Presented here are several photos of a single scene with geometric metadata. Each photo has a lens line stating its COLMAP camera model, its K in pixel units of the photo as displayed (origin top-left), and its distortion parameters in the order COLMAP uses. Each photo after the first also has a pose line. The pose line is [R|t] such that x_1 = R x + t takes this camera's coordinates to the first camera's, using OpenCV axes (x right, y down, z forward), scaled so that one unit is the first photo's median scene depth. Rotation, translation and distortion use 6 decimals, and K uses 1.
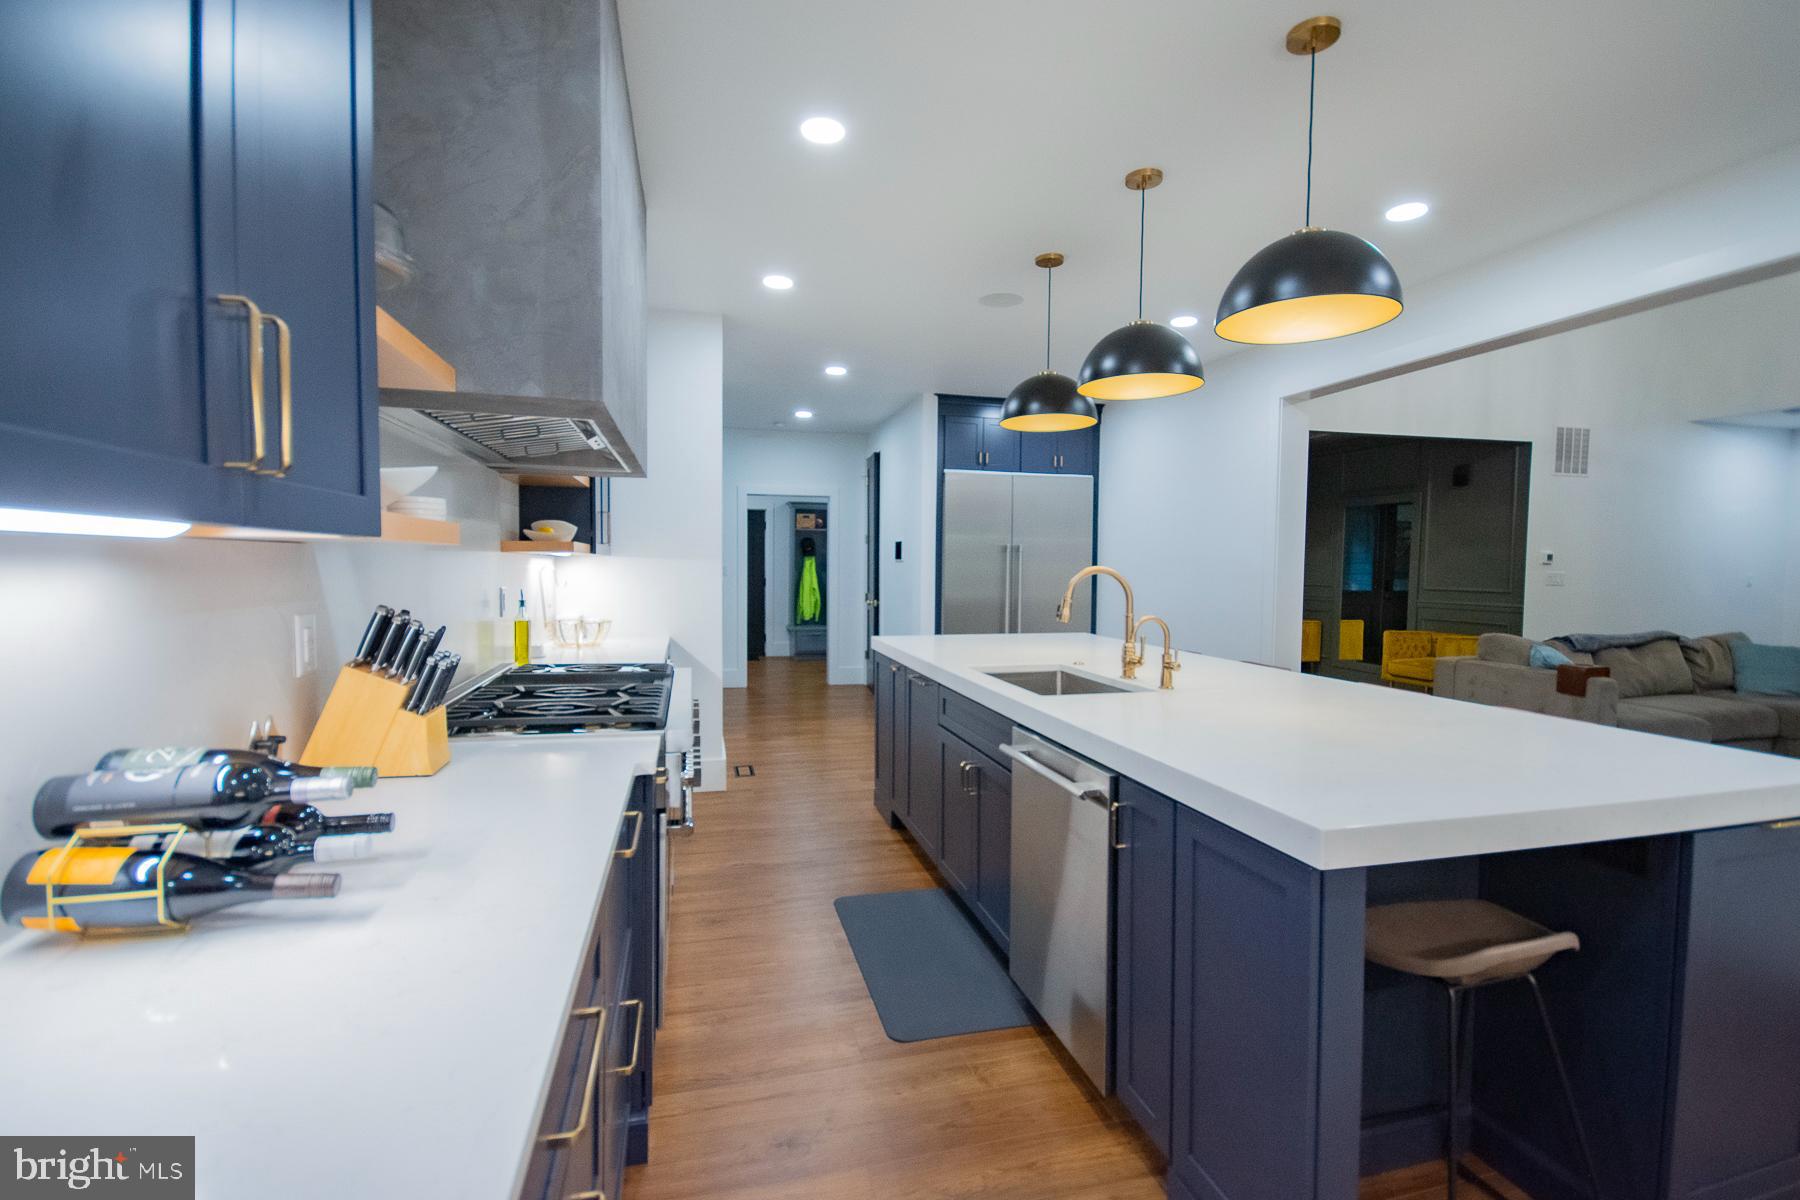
lens RADIAL K [[815.8, 0, 903.9], [0, 815.8, 602.5], [0, 0, 1]] dist [0.016852, -0.015395]
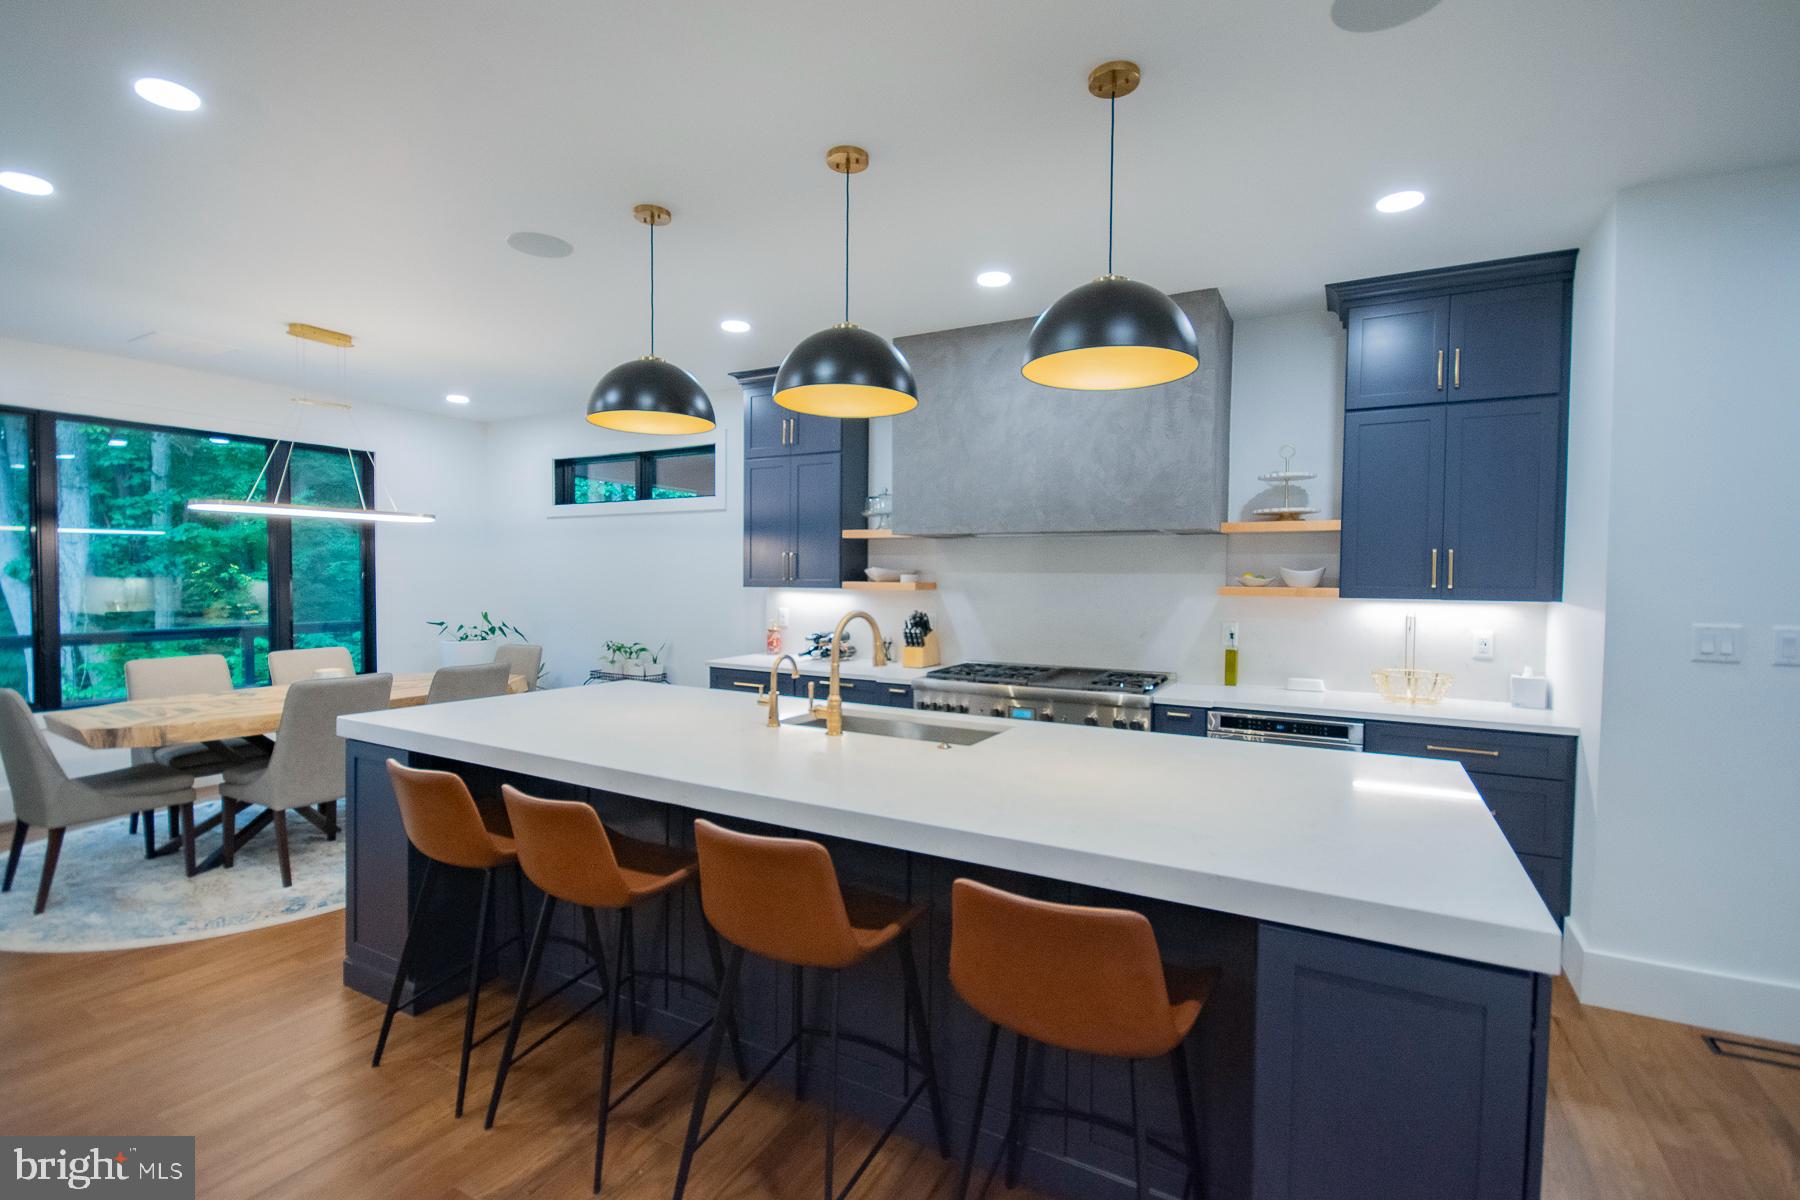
lens RADIAL K [[815.8, 0, 903.9], [0, 815.8, 602.5], [0, 0, 1]] dist [0.016852, -0.015395]
pose [[-0.686043, 0.007792, -0.727520, 0.436746], [-0.049251, 0.997152, 0.057122, -0.053506], [0.725893, 0.075019, -0.683705, 0.827180]]
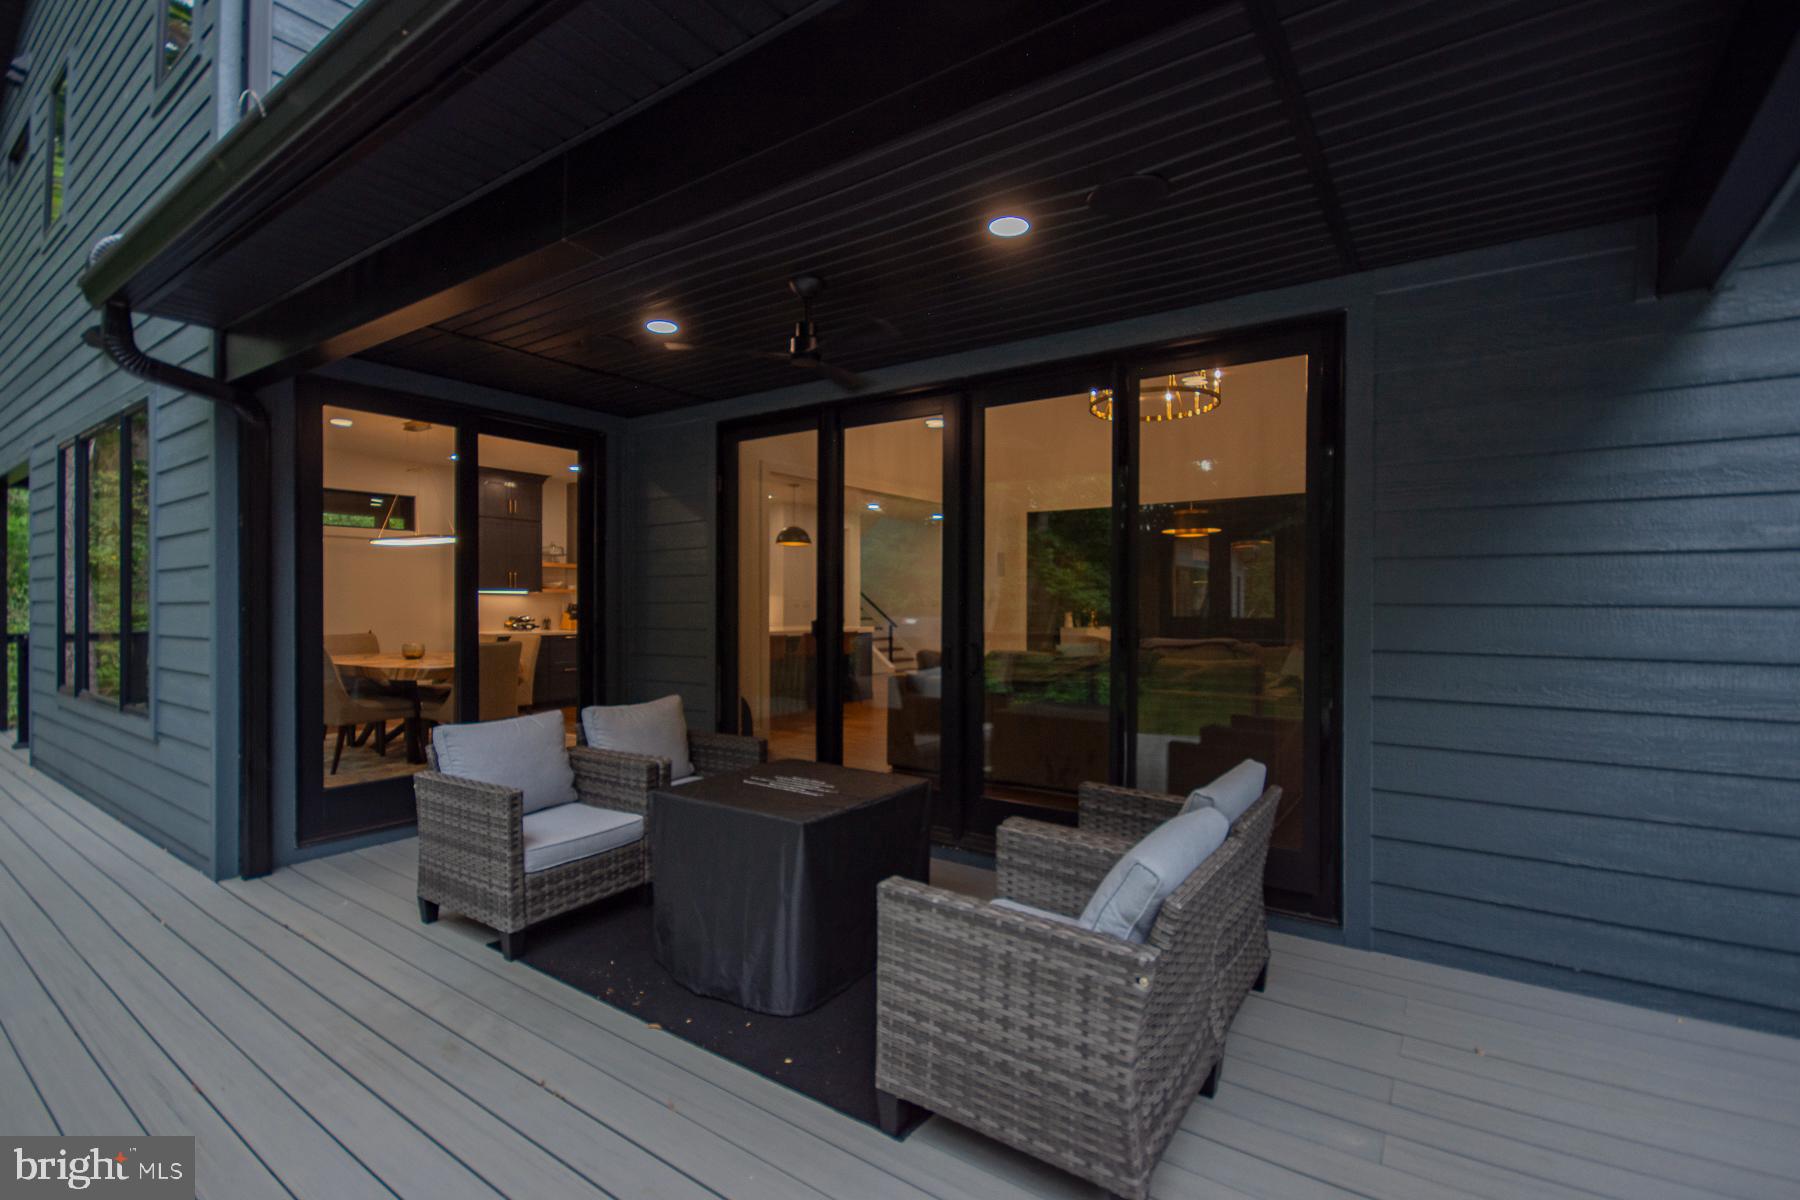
lens RADIAL K [[807.6, 0, 897.4], [0, 807.6, 604.4], [0, 0, 1]] dist [-0.001017, -0.000710]
pose [[0.650800, -0.001867, -0.759247, 1.558327], [-0.034211, 0.998909, -0.031780, 0.035859], [0.758478, 0.046657, 0.650026, -0.308590]]
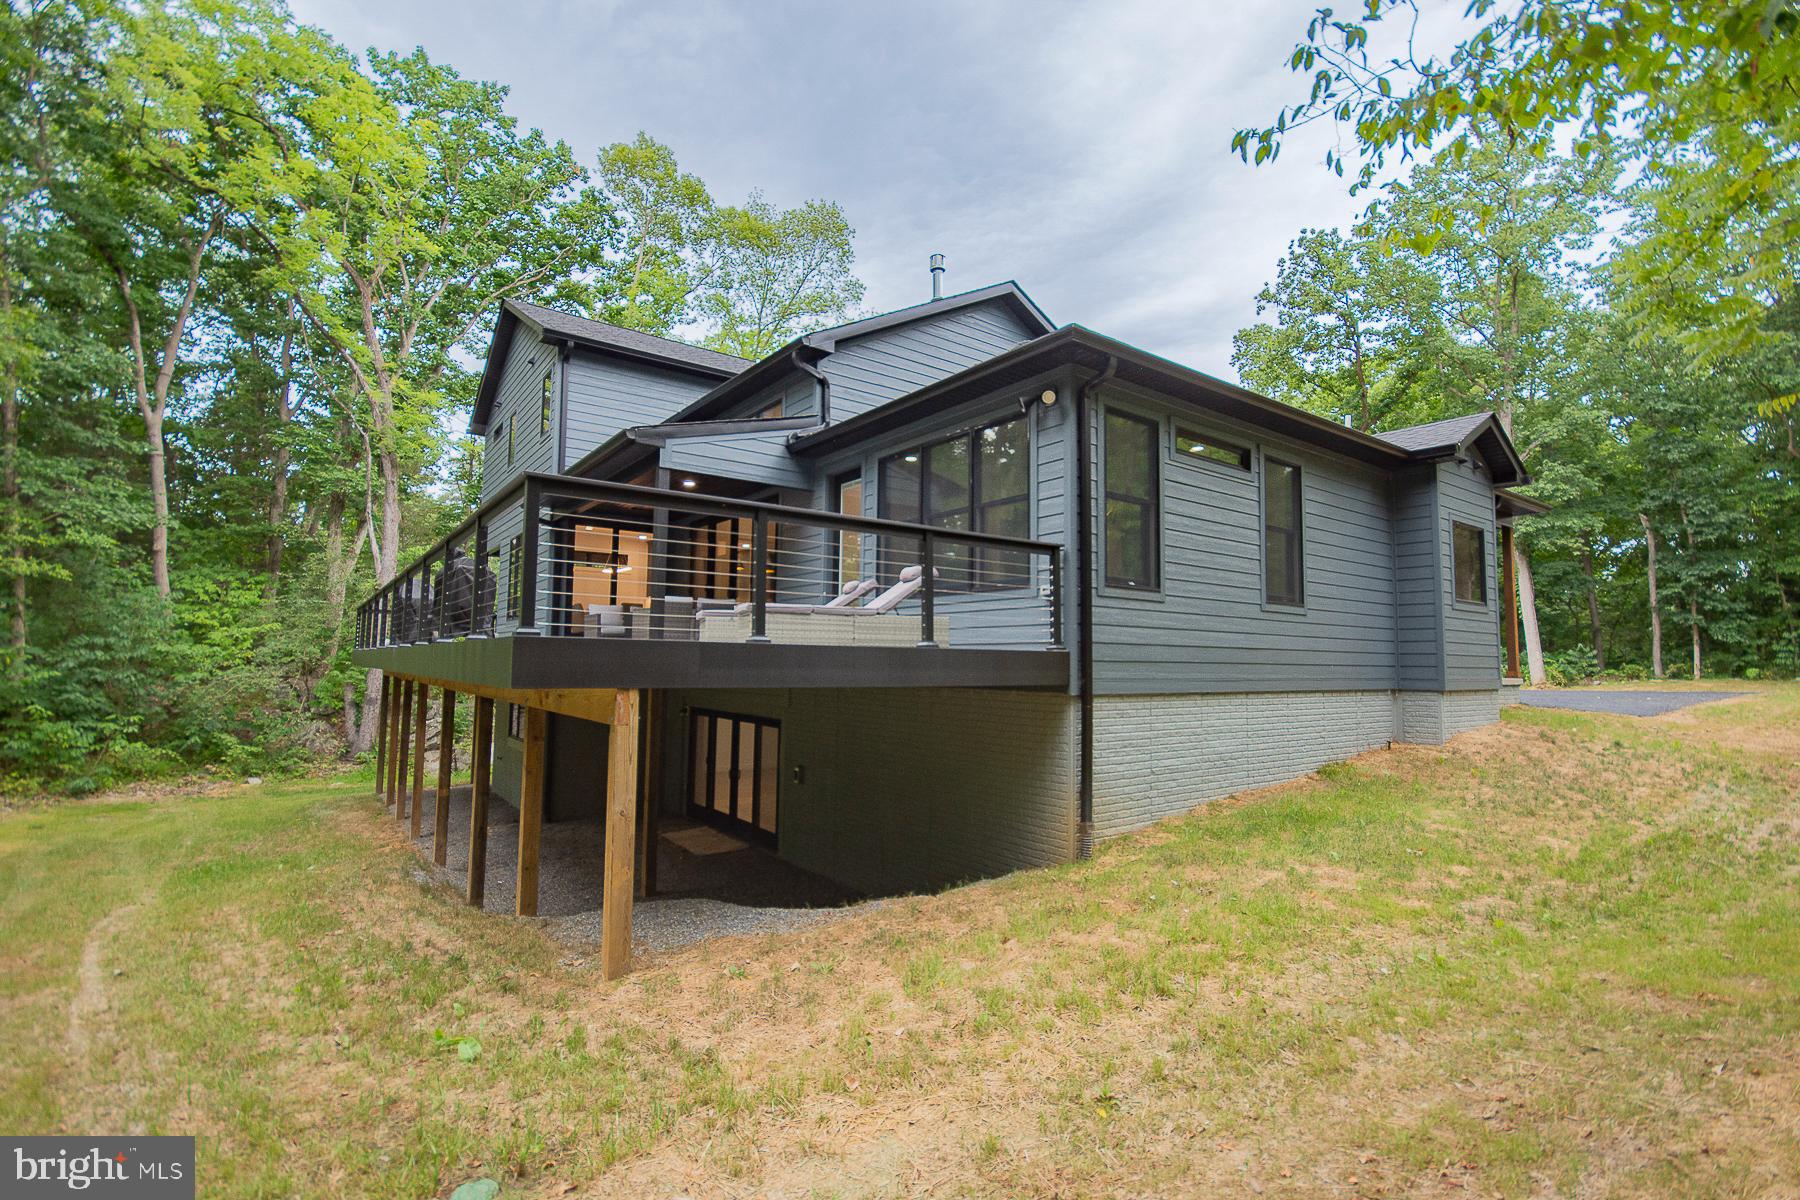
lens RADIAL K [[807.6, 0, 897.4], [0, 807.6, 604.4], [0, 0, 1]] dist [-0.001017, -0.000710]
pose [[0.377582, -0.062464, -0.923867, 3.351423], [-0.055526, 0.994399, -0.089926, 0.264718], [0.924310, 0.085253, 0.371999, -0.226701]]
